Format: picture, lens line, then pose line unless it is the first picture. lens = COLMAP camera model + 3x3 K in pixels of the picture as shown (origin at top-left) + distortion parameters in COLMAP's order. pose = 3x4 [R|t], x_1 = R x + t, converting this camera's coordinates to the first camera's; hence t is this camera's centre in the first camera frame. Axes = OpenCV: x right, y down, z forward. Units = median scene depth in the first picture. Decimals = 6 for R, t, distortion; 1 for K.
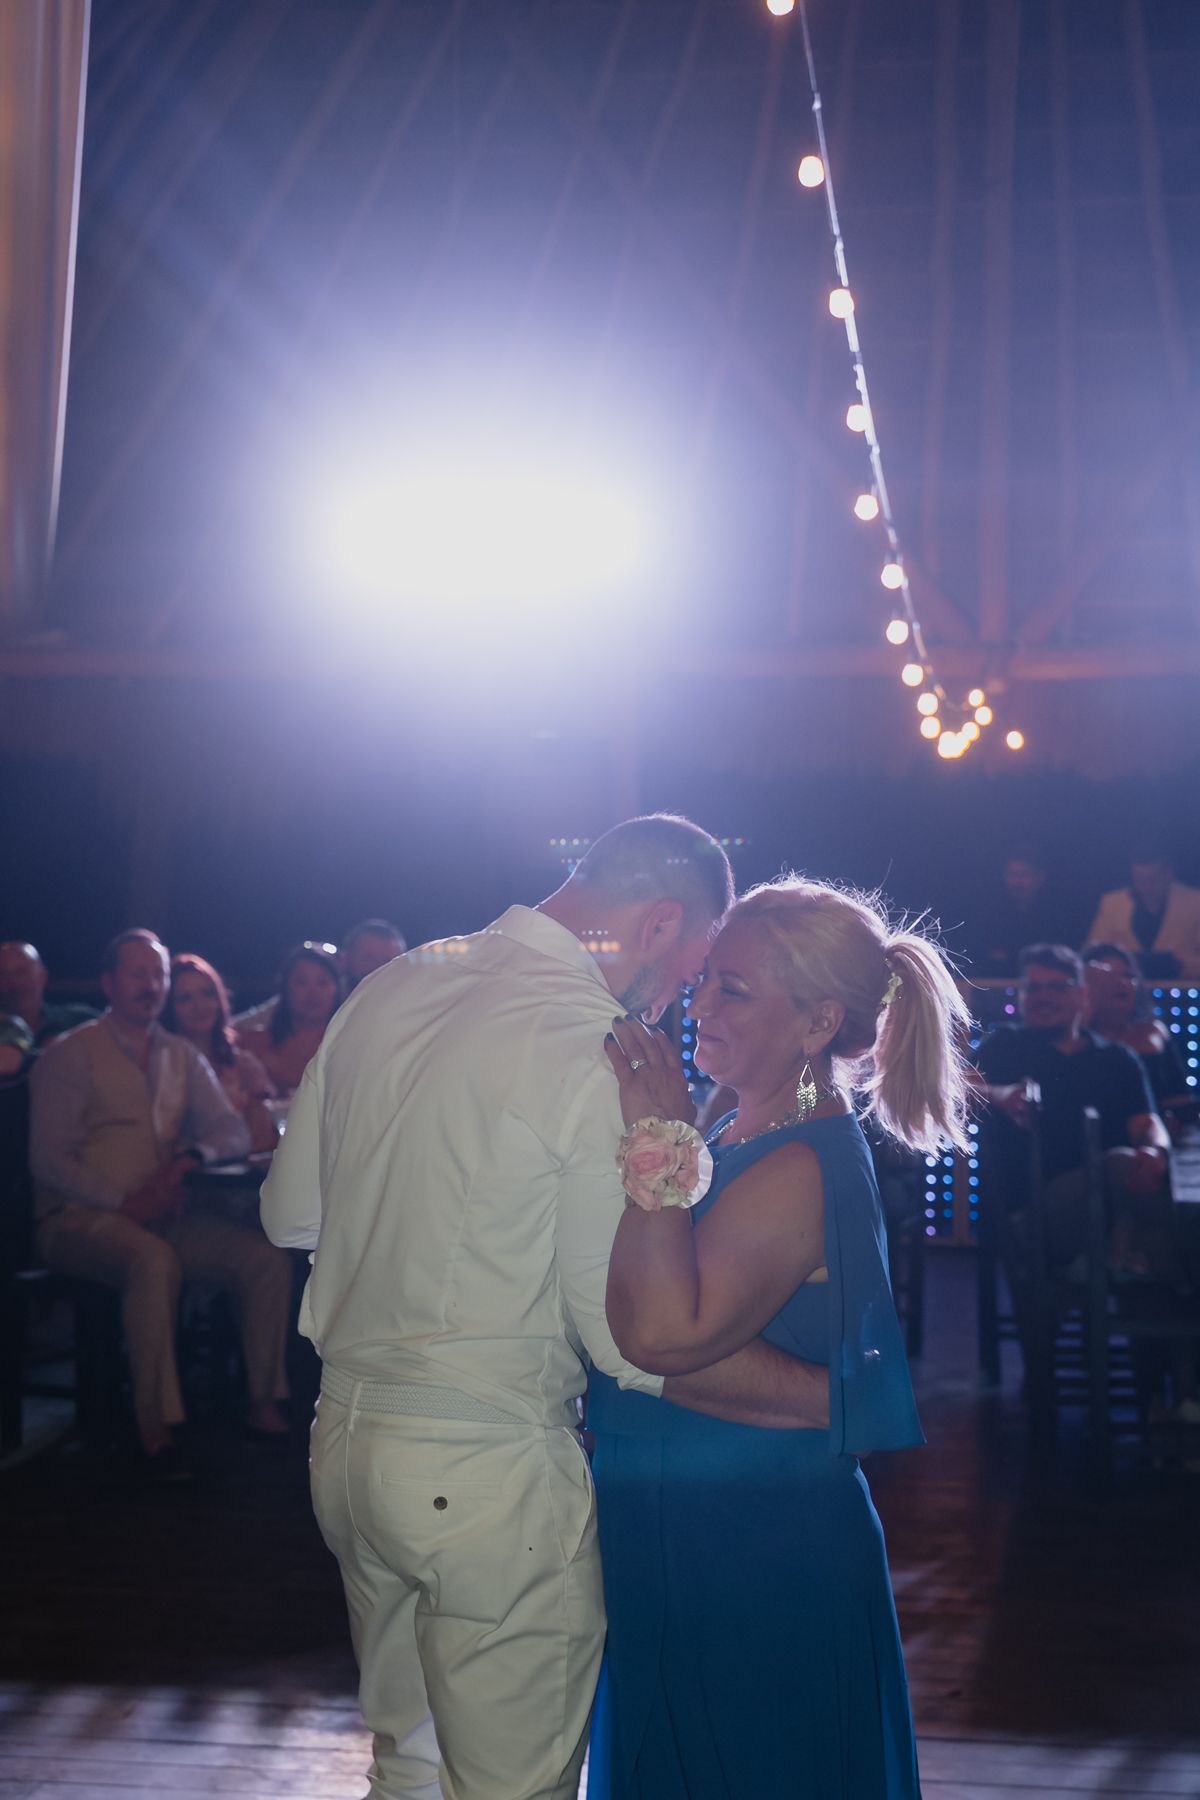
lens RADIAL K [[3081.3, 0, 600.0], [0, 3081.3, 900.0], [0, 0, 1]] dist [-0.023055, 0.052408]
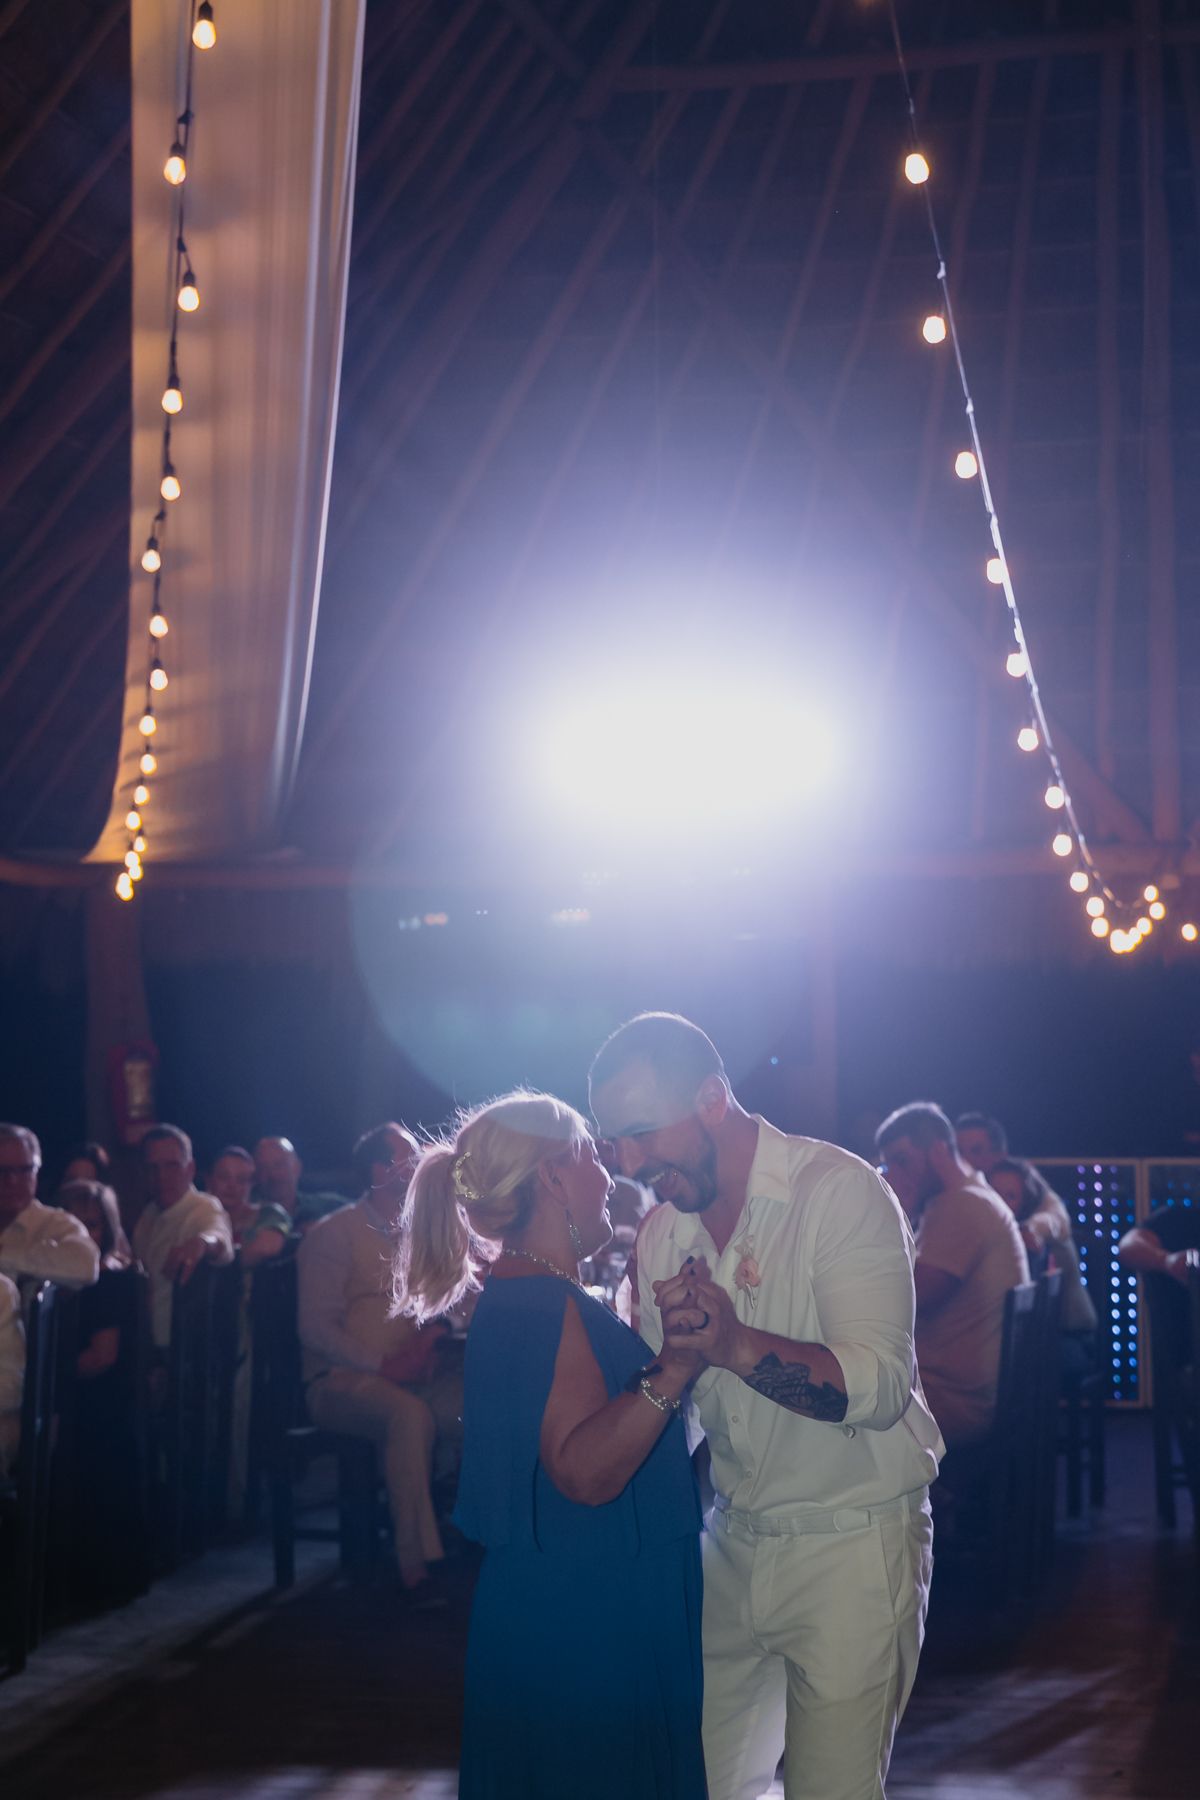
lens RADIAL K [[3081.3, 0, 600.0], [0, 3081.3, 900.0], [0, 0, 1]] dist [-0.023055, 0.052408]
pose [[0.997682, -0.020037, -0.065035, 0.001895], [0.016025, 0.997971, -0.061626, -0.001331], [0.066138, 0.060441, 0.995978, -0.124962]]
